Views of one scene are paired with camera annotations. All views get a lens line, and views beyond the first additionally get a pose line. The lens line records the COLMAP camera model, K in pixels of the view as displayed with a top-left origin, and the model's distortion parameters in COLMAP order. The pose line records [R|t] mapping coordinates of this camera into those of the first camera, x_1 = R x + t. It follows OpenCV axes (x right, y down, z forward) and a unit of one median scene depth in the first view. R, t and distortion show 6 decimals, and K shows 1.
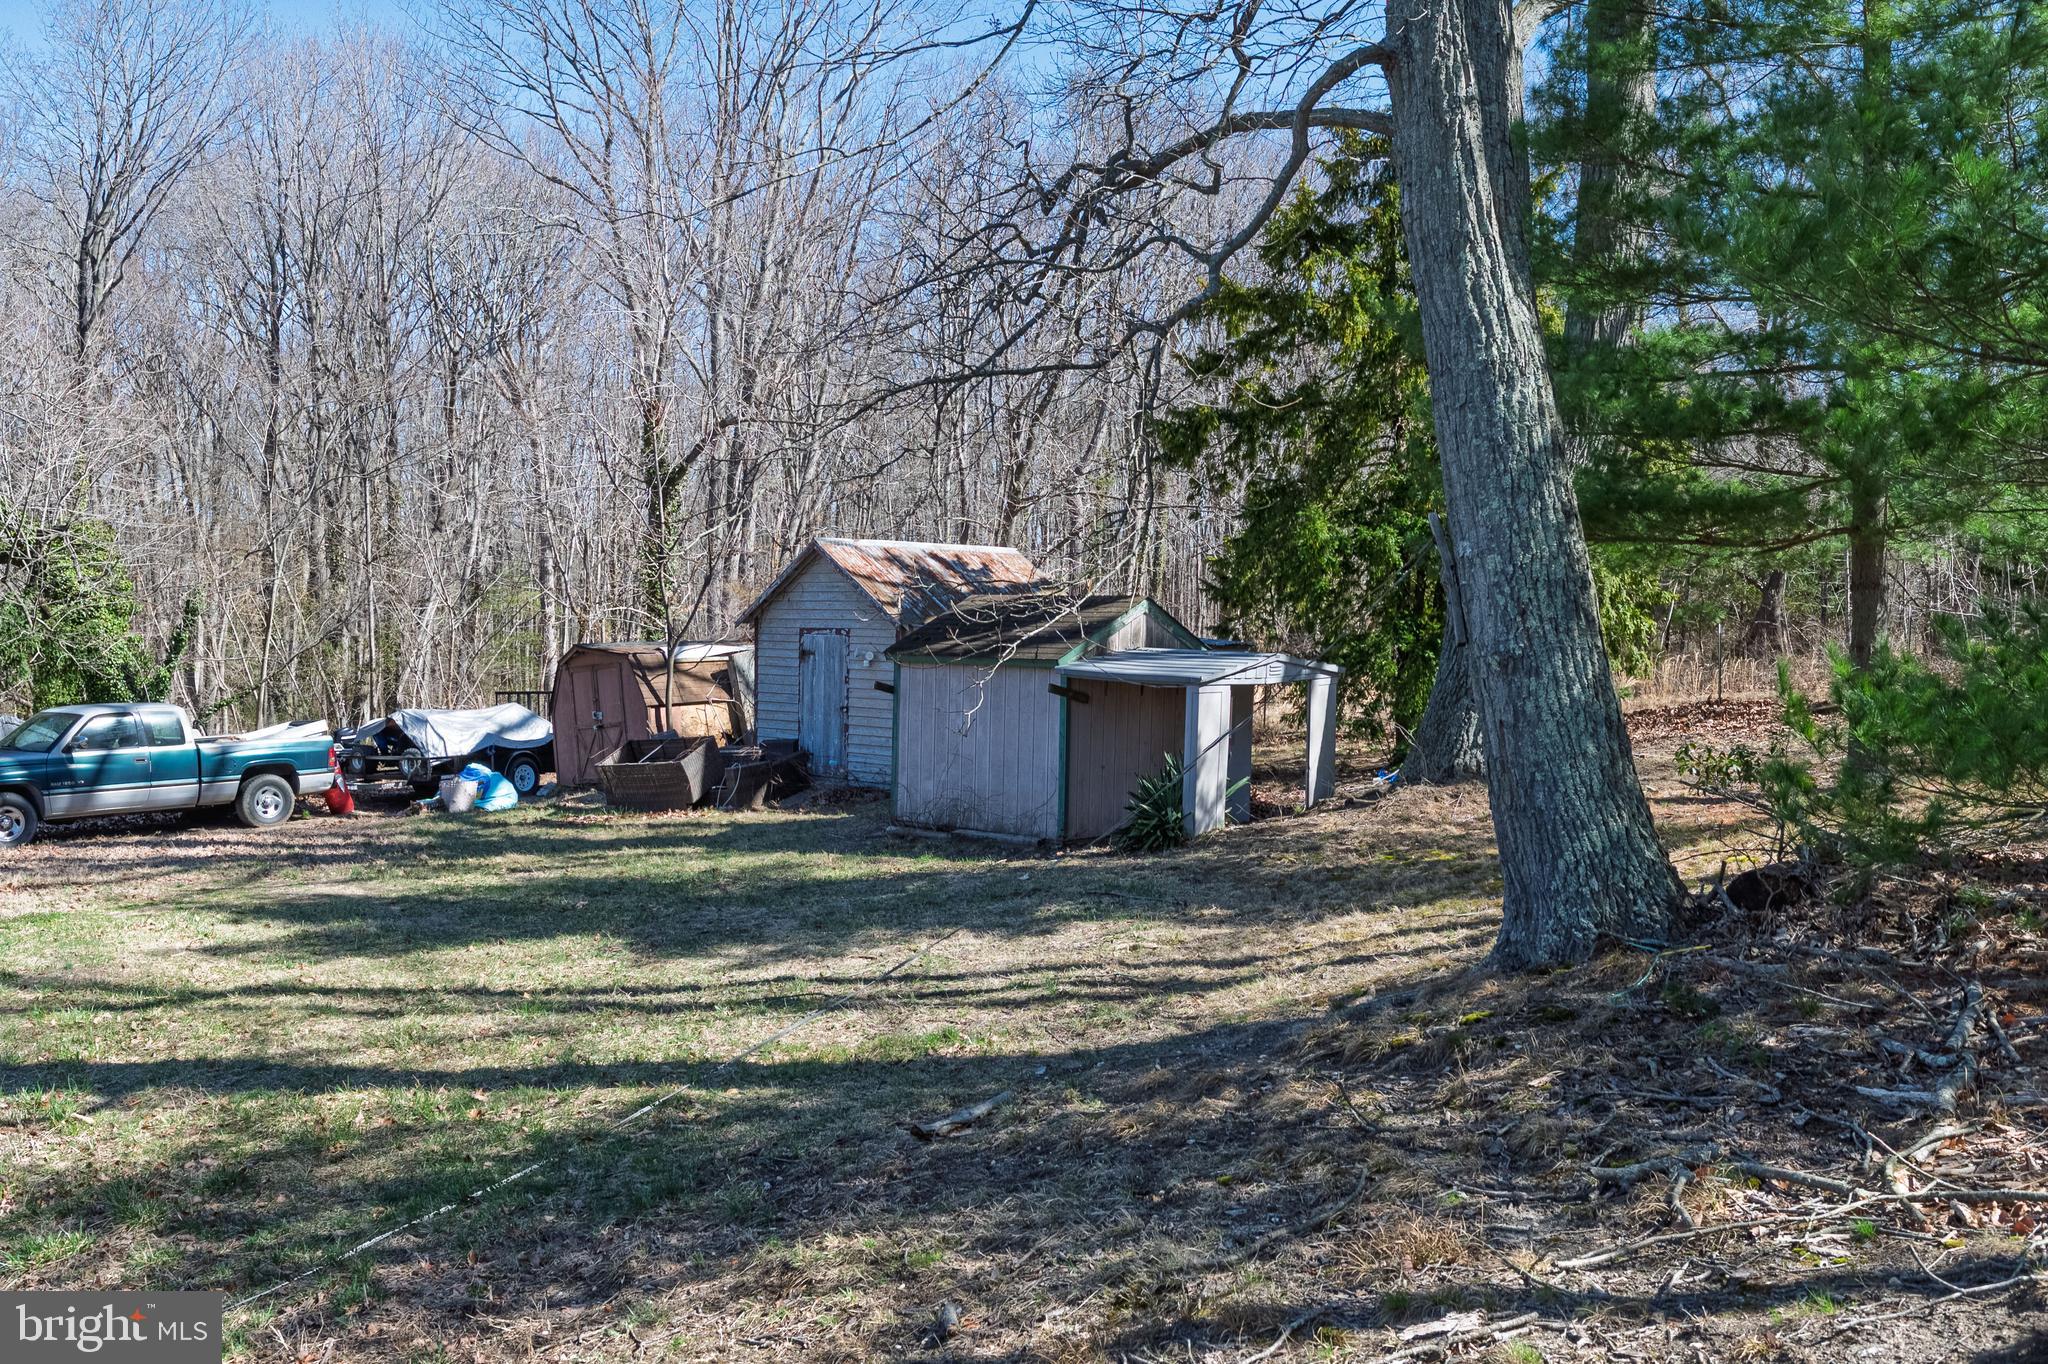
lens RADIAL K [[1833.0, 0, 1025.3], [0, 1833.0, 685.5], [0, 0, 1]] dist [-0.004105, 0.011255]
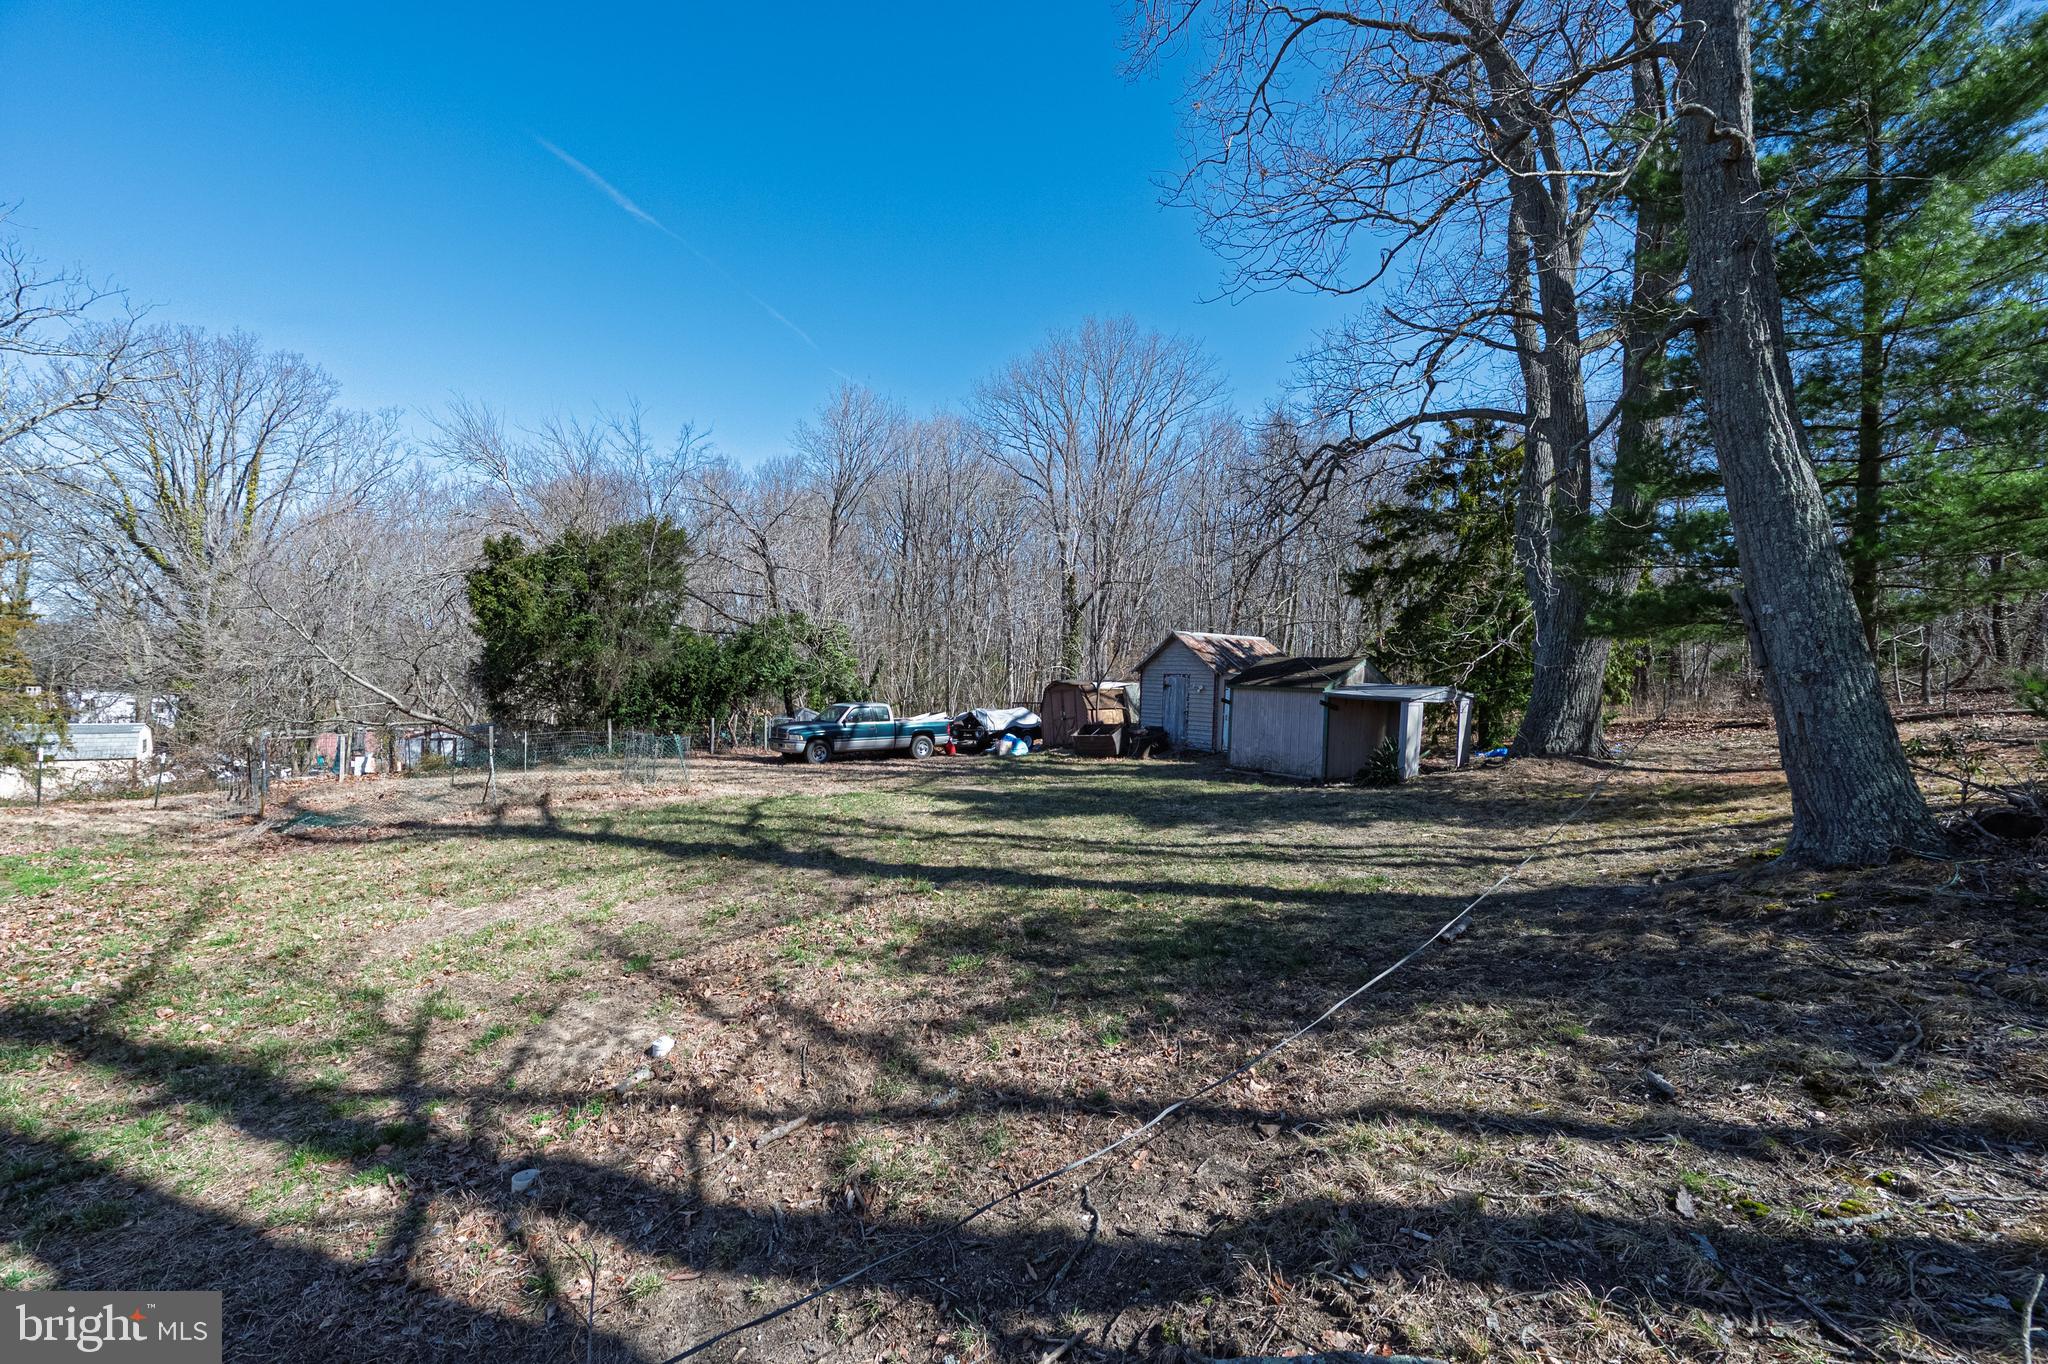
lens RADIAL K [[809.2, 0, 1015.9], [0, 809.2, 686.5], [0, 0, 1]] dist [-0.000476, -0.000515]
pose [[0.978218, 0.017298, -0.206860, -0.104590], [-0.022912, 0.999431, -0.024772, 0.011141], [0.206313, 0.028972, 0.978057, 0.056265]]
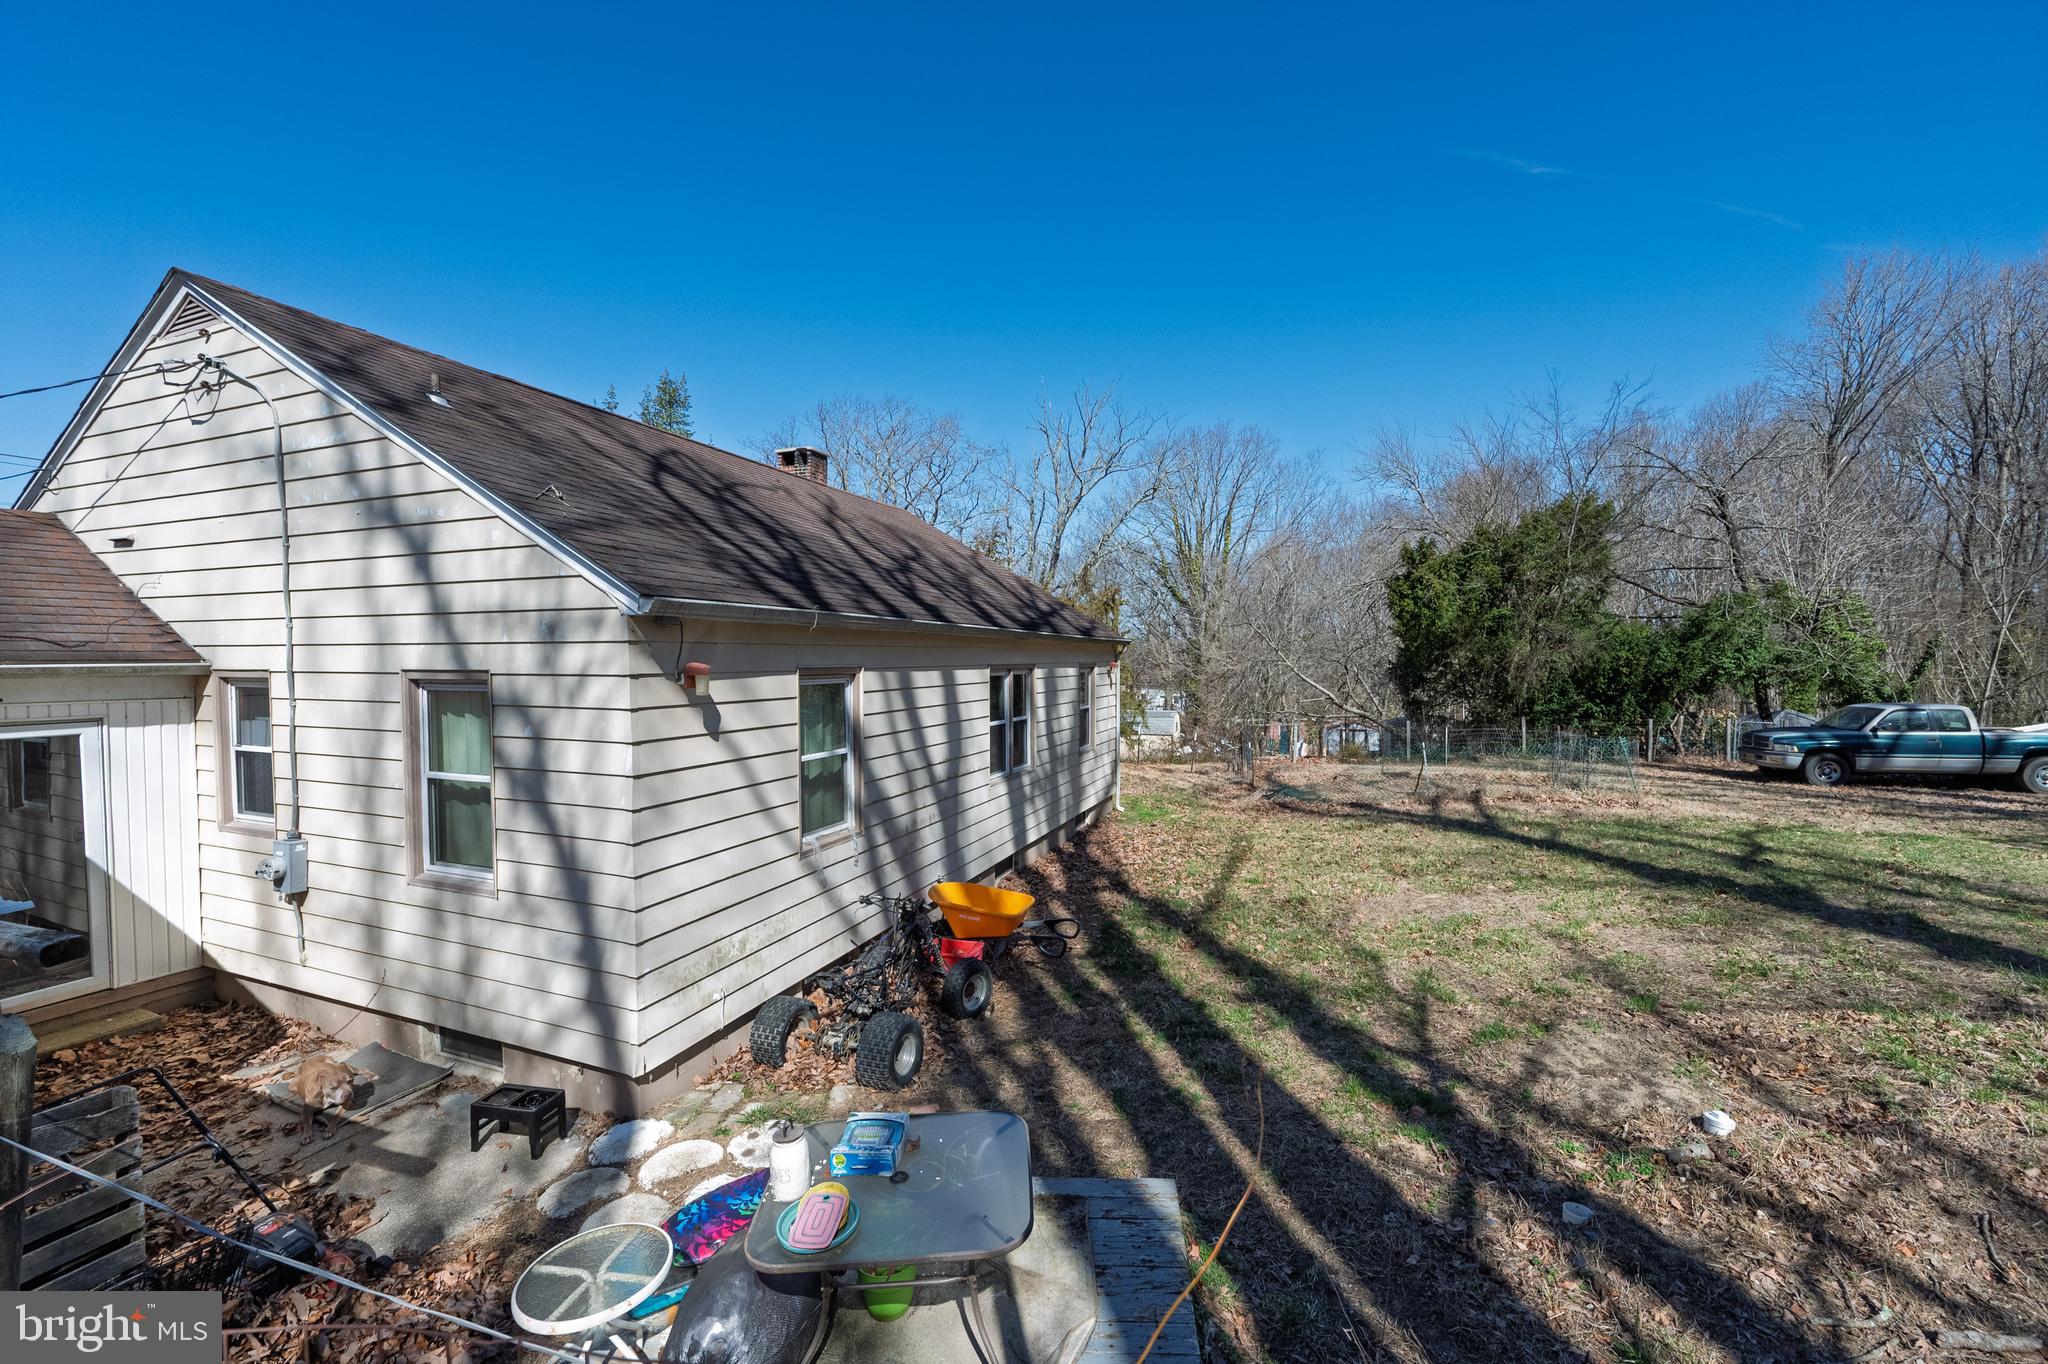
lens RADIAL K [[809.2, 0, 1029.7], [0, 809.2, 677.0], [0, 0, 1]] dist [-0.000476, -0.000515]
pose [[0.364071, 0.003881, -0.931363, -0.130669], [-0.025718, 0.999652, -0.005887, 0.011771], [0.931016, 0.026096, 0.364044, 0.044258]]
